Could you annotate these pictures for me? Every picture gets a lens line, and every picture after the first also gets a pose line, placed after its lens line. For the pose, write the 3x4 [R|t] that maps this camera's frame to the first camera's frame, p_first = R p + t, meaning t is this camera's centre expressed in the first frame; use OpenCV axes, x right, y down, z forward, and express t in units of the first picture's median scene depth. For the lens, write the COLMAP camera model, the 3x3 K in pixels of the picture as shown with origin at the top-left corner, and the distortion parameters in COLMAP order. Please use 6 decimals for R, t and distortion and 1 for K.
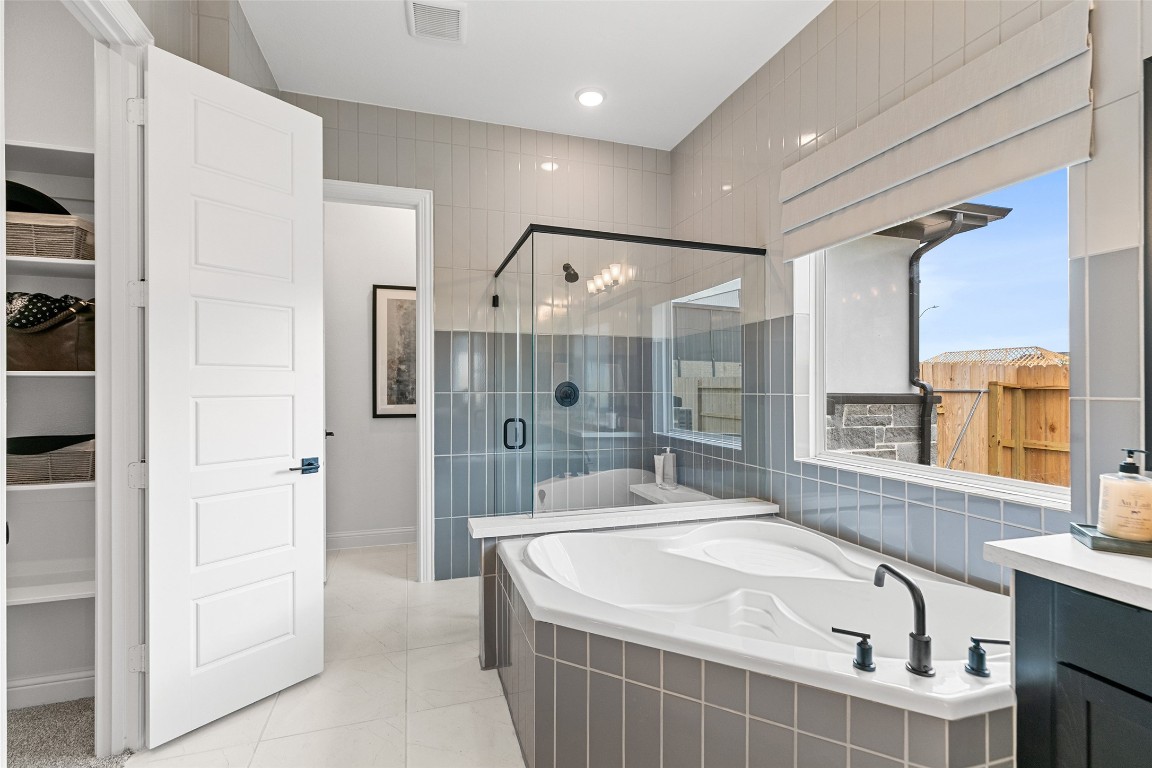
lens RADIAL K [[527.6, 0, 580.3], [0, 527.6, 385.3], [0, 0, 1]] dist [0.000722, 0.004368]
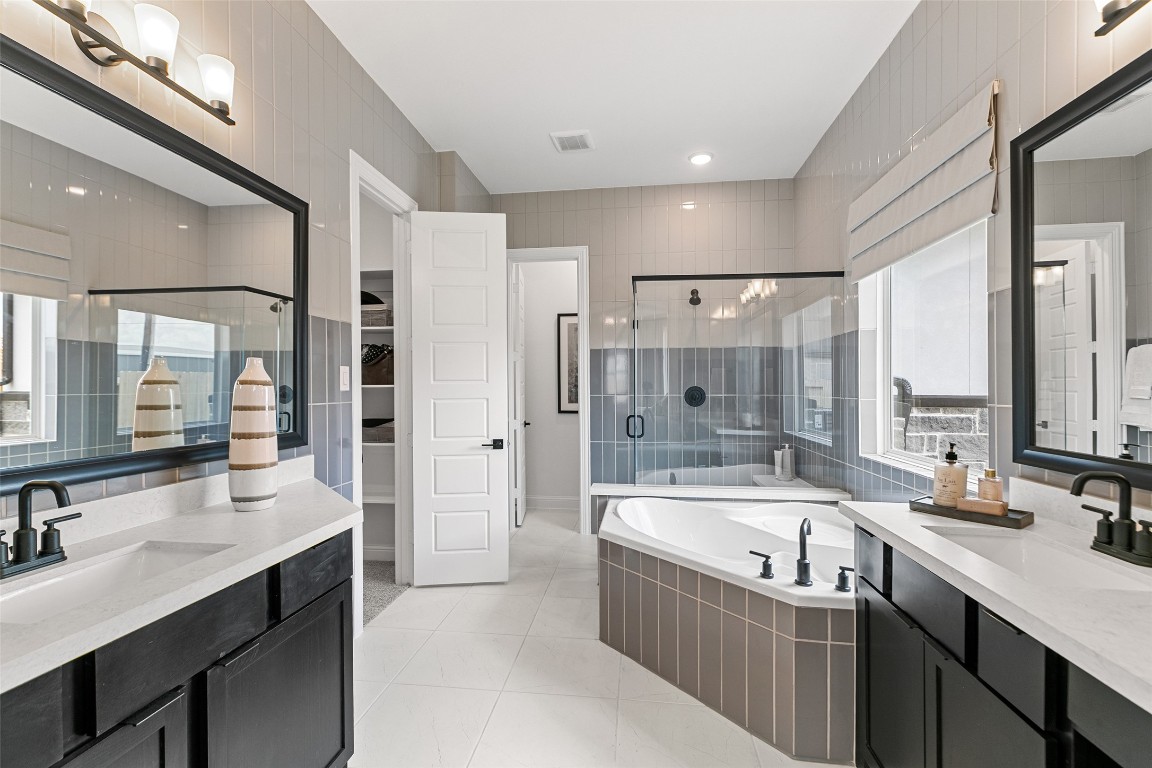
lens RADIAL K [[527.6, 0, 567.0], [0, 527.6, 386.9], [0, 0, 1]] dist [0.000722, 0.004368]
pose [[0.901620, -0.002804, -0.432521, 0.327522], [0.004766, 0.999983, 0.003452, -0.015680], [0.432504, -0.005173, 0.901617, -0.311345]]
